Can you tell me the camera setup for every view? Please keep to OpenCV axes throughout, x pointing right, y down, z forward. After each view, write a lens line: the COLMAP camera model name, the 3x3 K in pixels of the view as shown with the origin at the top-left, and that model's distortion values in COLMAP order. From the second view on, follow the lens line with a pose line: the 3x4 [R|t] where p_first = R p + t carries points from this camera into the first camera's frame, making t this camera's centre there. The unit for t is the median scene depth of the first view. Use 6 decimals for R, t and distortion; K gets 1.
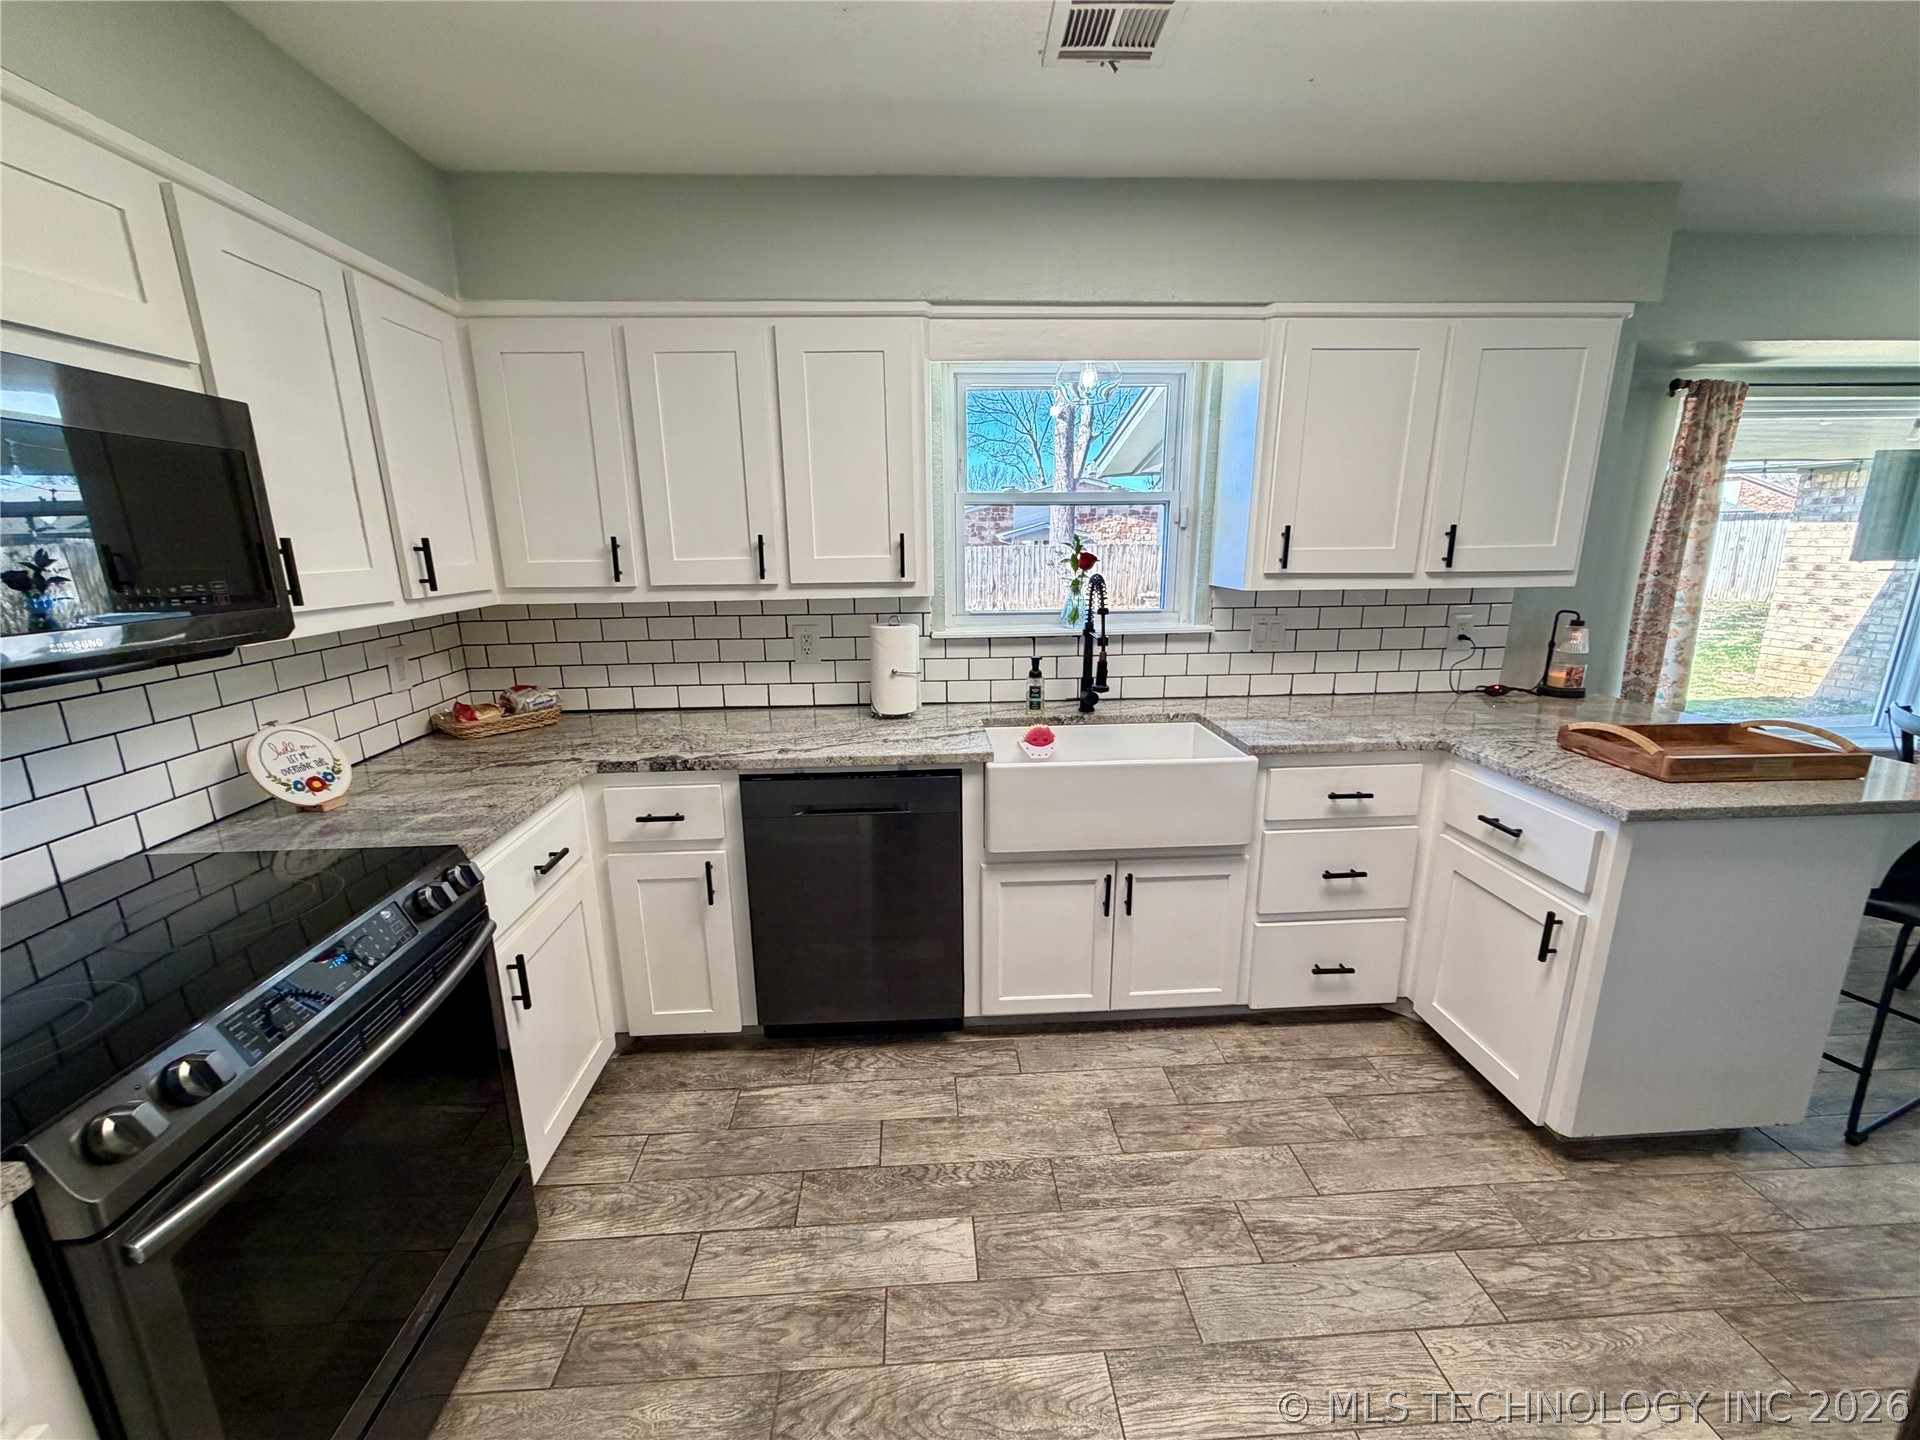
lens RADIAL K [[767.3, 0, 957.3], [0, 767.3, 725.2], [0, 0, 1]] dist [-0.001005, 0.000046]
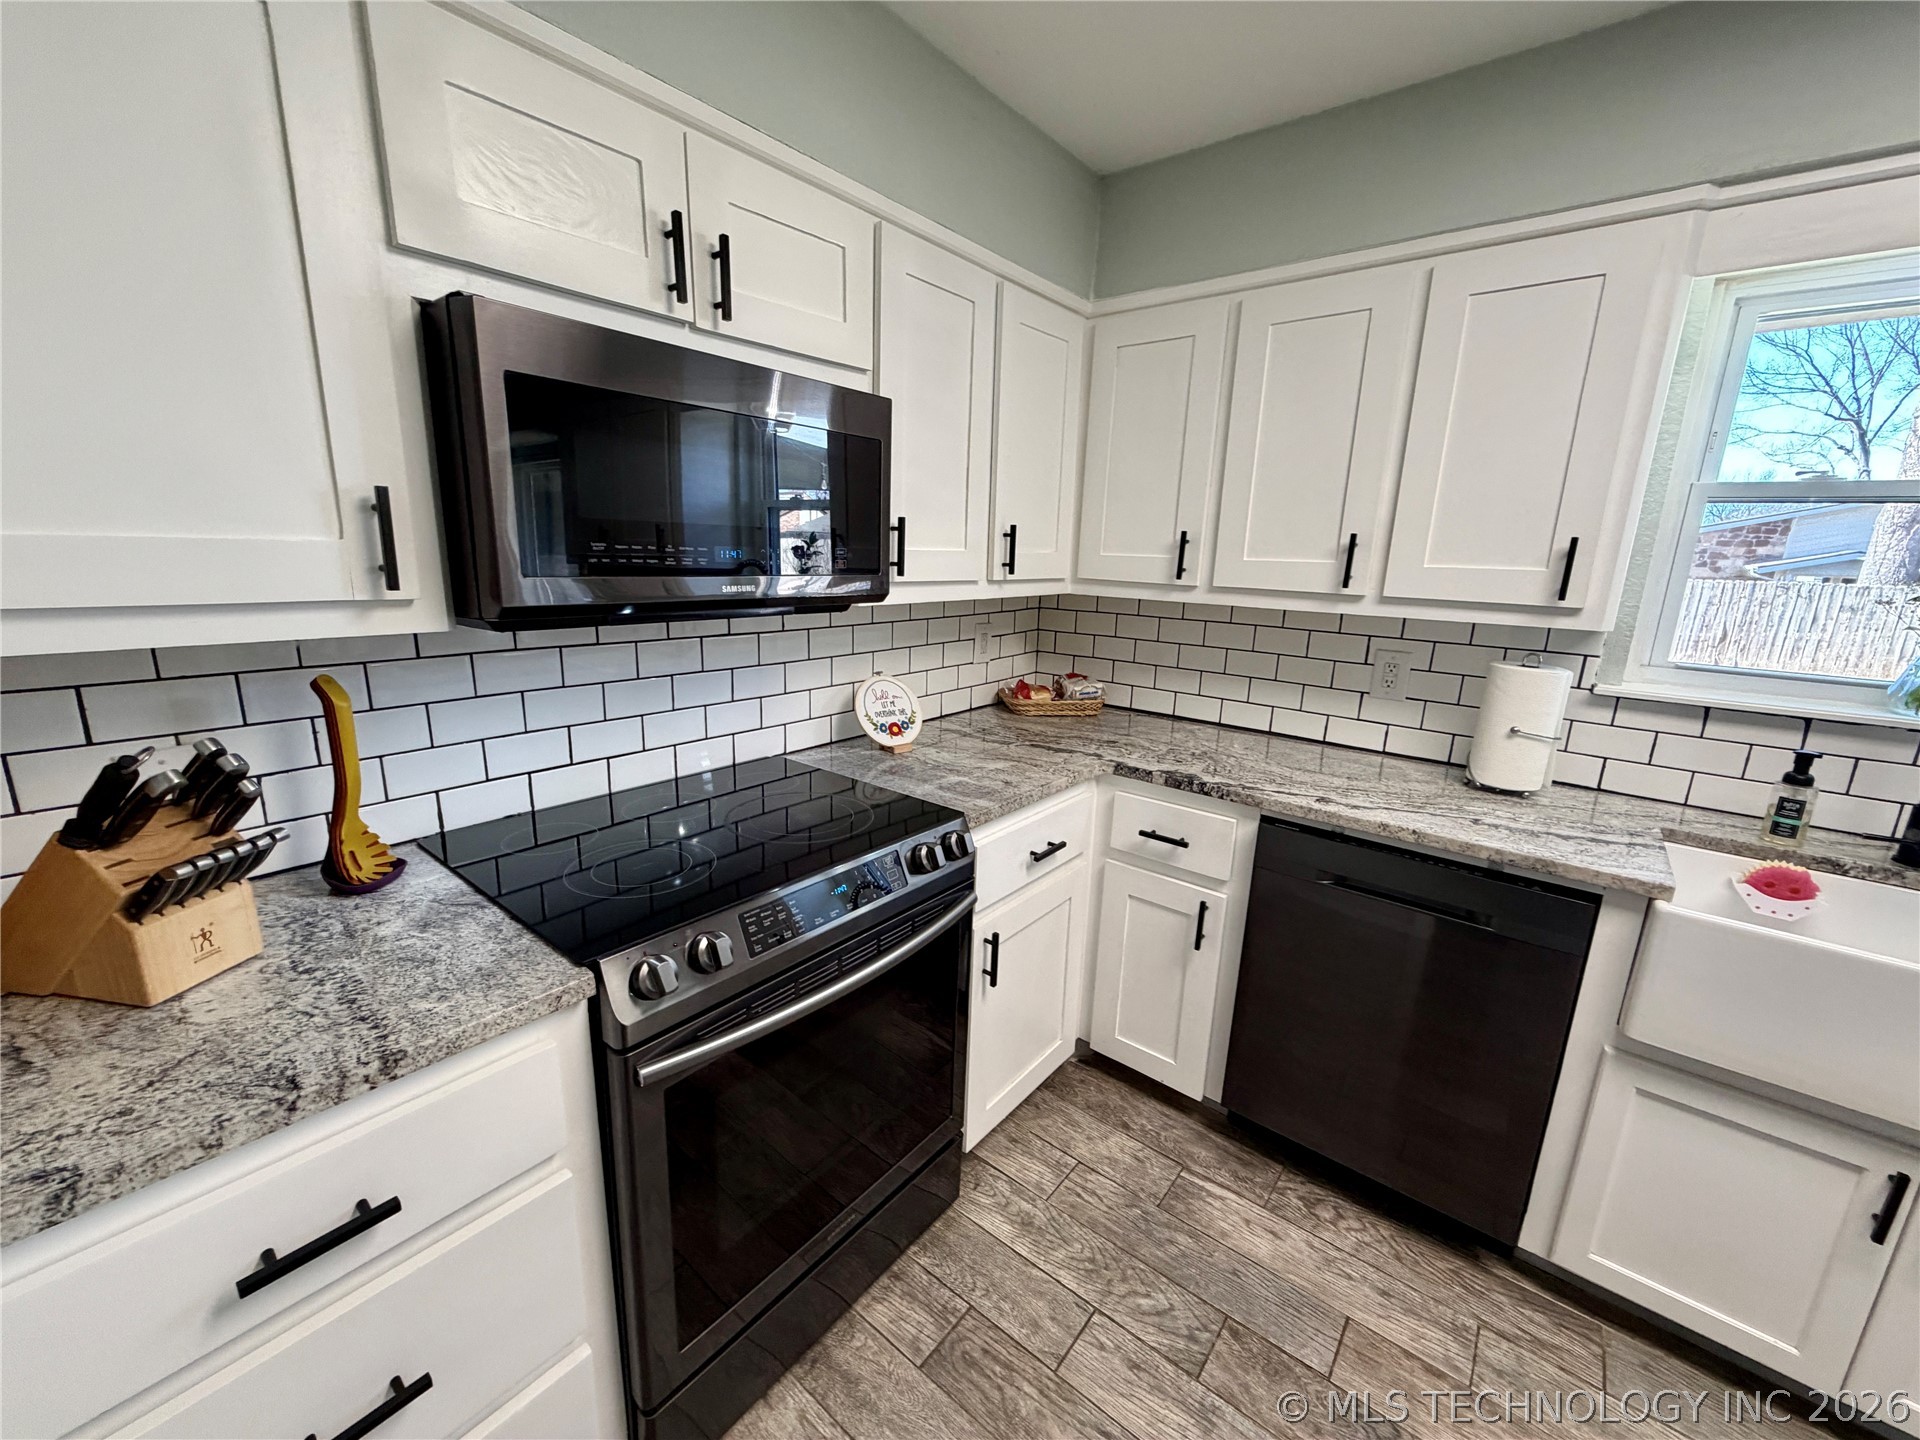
lens RADIAL K [[767.3, 0, 952.4], [0, 767.3, 722.8], [0, 0, 1]] dist [-0.001005, 0.000046]
pose [[0.736213, 0.186715, -0.650483, -0.004727], [-0.199488, 0.978353, 0.055047, -0.012962], [0.646680, 0.089237, 0.757524, 0.135603]]
